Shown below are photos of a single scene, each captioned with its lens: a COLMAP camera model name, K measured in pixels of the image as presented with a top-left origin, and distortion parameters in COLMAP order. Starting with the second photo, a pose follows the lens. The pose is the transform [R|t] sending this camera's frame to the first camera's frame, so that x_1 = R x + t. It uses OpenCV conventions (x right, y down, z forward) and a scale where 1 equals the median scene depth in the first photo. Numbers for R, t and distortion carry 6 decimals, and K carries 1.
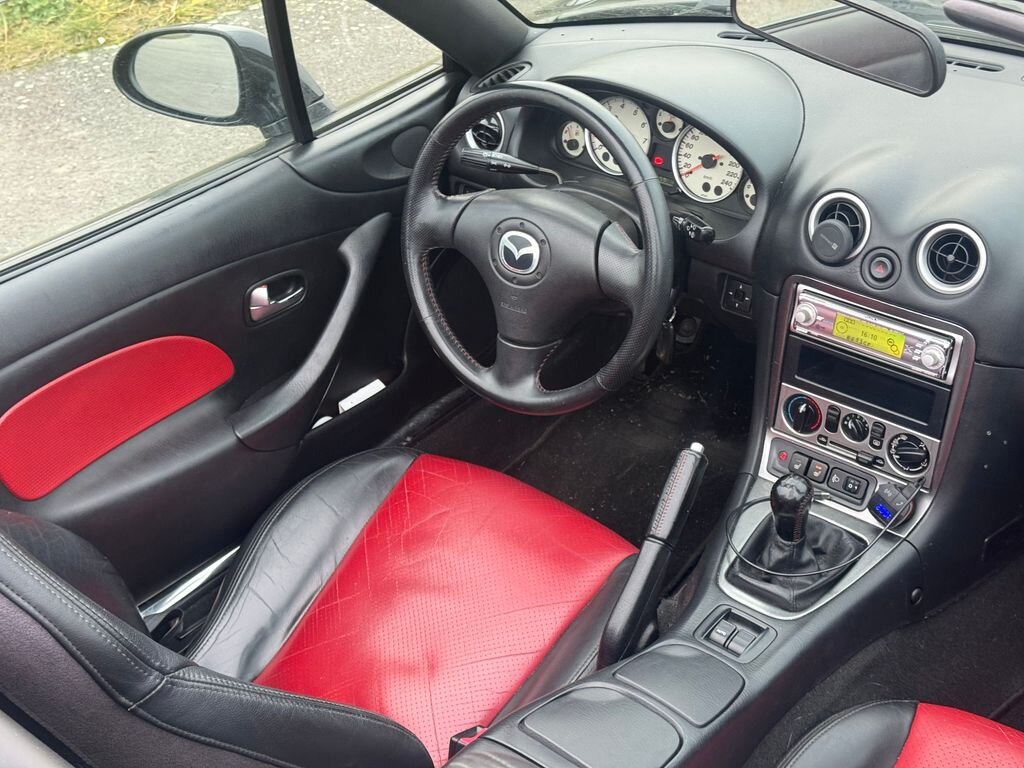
lens RADIAL K [[1446.2, 0, 506.9], [0, 1446.2, 391.8], [0, 0, 1]] dist [0.043460, 0.000000]
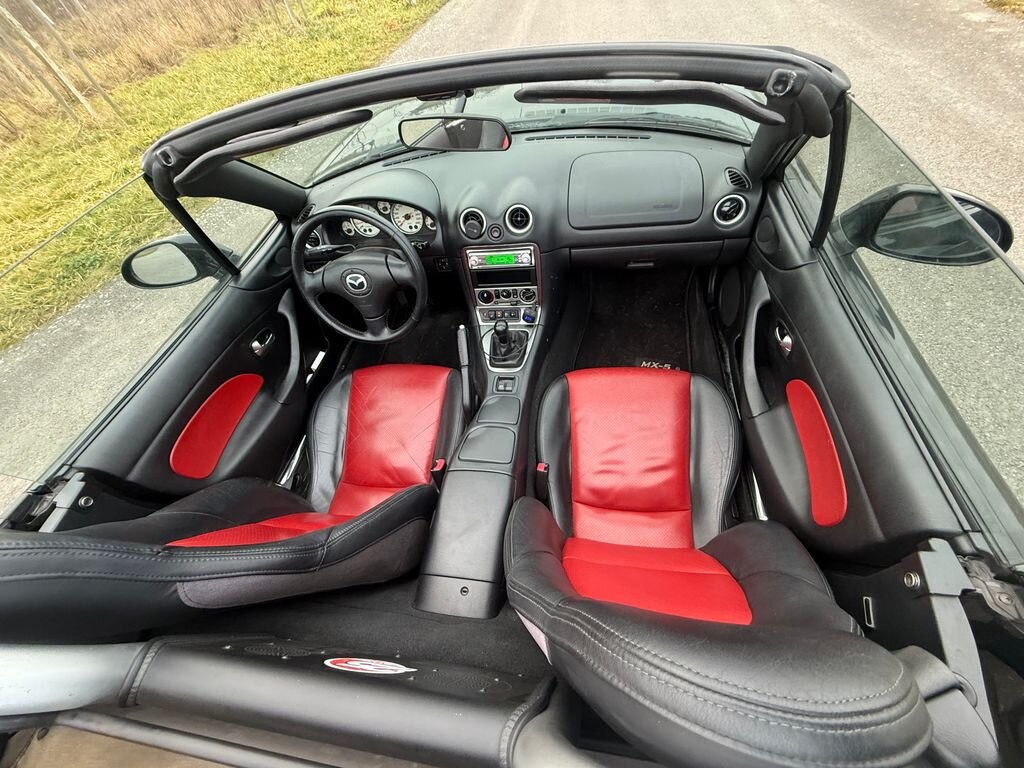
lens RADIAL K [[409.3, 0, 509.3], [0, 409.3, 385.9], [0, 0, 1]] dist [-0.007365, 0.002327]
pose [[0.840242, -0.470881, 0.268819, -0.040398], [0.390735, 0.869585, 0.301909, -0.053569], [-0.375924, -0.148639, 0.914652, 0.267244]]
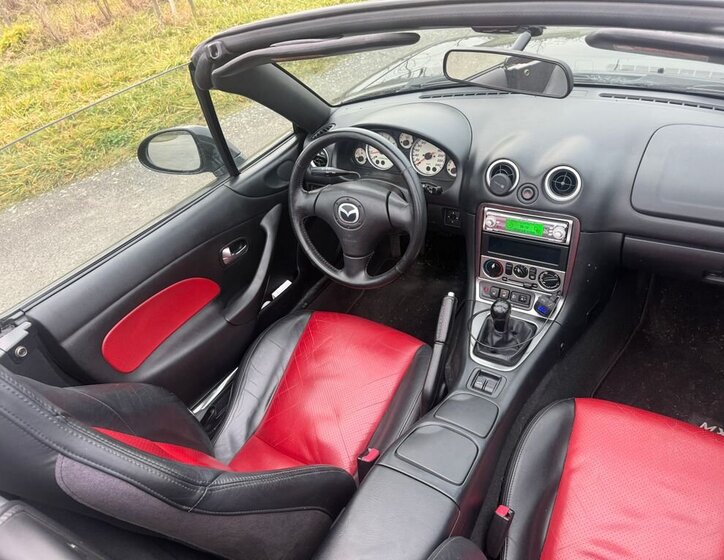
lens RADIAL K [[530.4, 0, 356.7], [0, 530.4, 279.3], [0, 0, 1]] dist [0.042063, -0.050481]
pose [[0.985560, -0.161078, 0.052201, -0.034299], [0.158912, 0.986343, 0.043303, -0.034249], [-0.058463, -0.034383, 0.997697, 0.242661]]
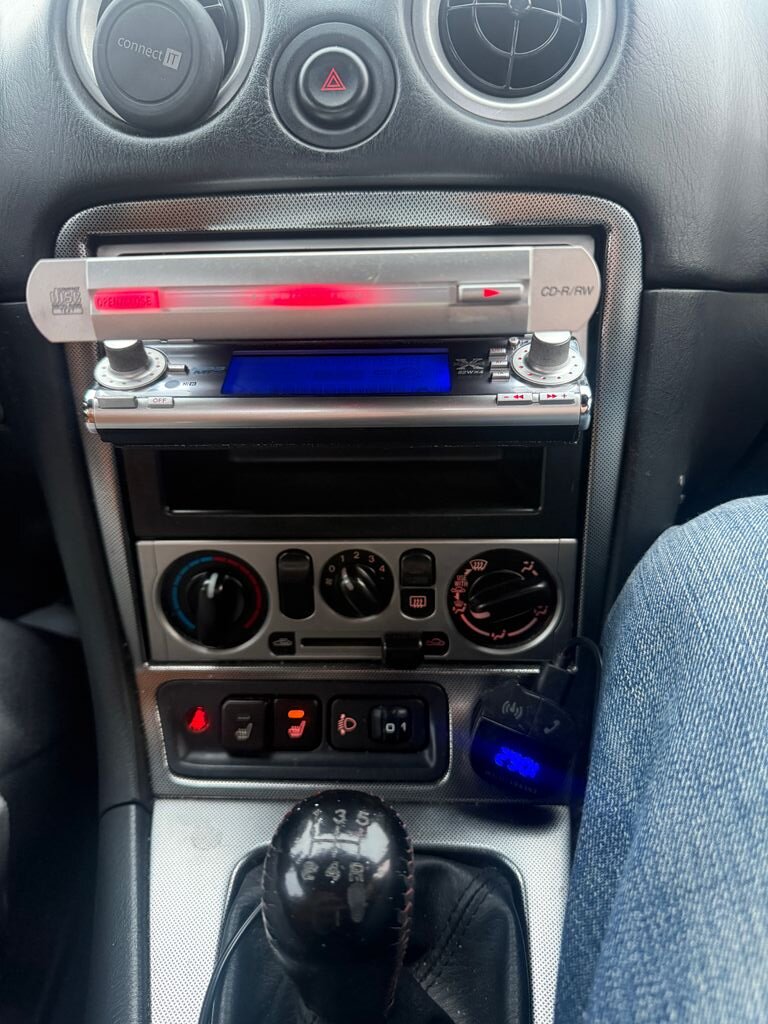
lens RADIAL K [[729.4, 0, 390.7], [0, 729.4, 511.5], [0, 0, 1]] dist [0.029291, -0.031009]
pose [[0.788995, -0.273300, 0.550268, 0.139719], [0.333330, 0.942760, -0.009703, 0.010329], [-0.516119, 0.191076, 0.834932, 0.807332]]
